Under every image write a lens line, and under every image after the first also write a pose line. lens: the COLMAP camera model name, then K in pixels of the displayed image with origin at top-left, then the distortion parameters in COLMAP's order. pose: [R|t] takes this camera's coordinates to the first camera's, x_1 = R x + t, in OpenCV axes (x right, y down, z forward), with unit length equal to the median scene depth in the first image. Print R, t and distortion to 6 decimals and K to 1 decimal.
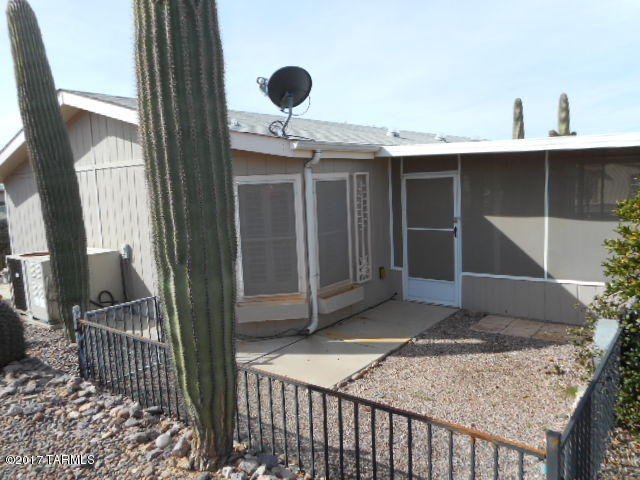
lens RADIAL K [[472.0, 0, 318.4], [0, 472.0, 239.9], [0, 0, 1]] dist [-0.002632, 0.000958]
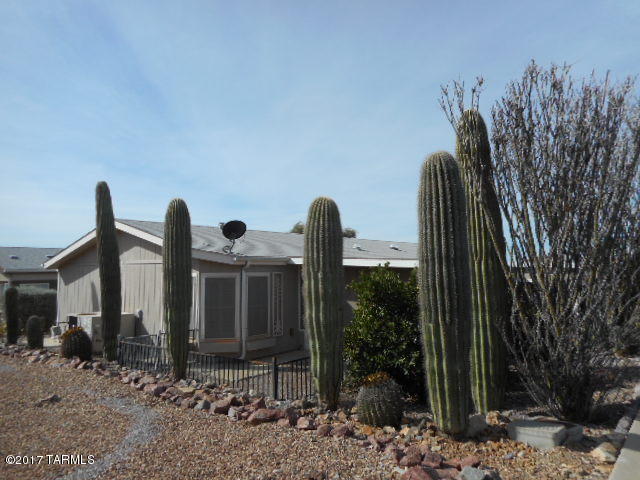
lens RADIAL K [[472.0, 0, 321.0], [0, 472.0, 242.3], [0, 0, 1]] dist [-0.002632, 0.000958]
pose [[0.999399, 0.033863, 0.007356, 0.261889], [-0.032028, 0.983693, -0.176979, 0.060352], [-0.013229, 0.176637, 0.984187, -0.849436]]
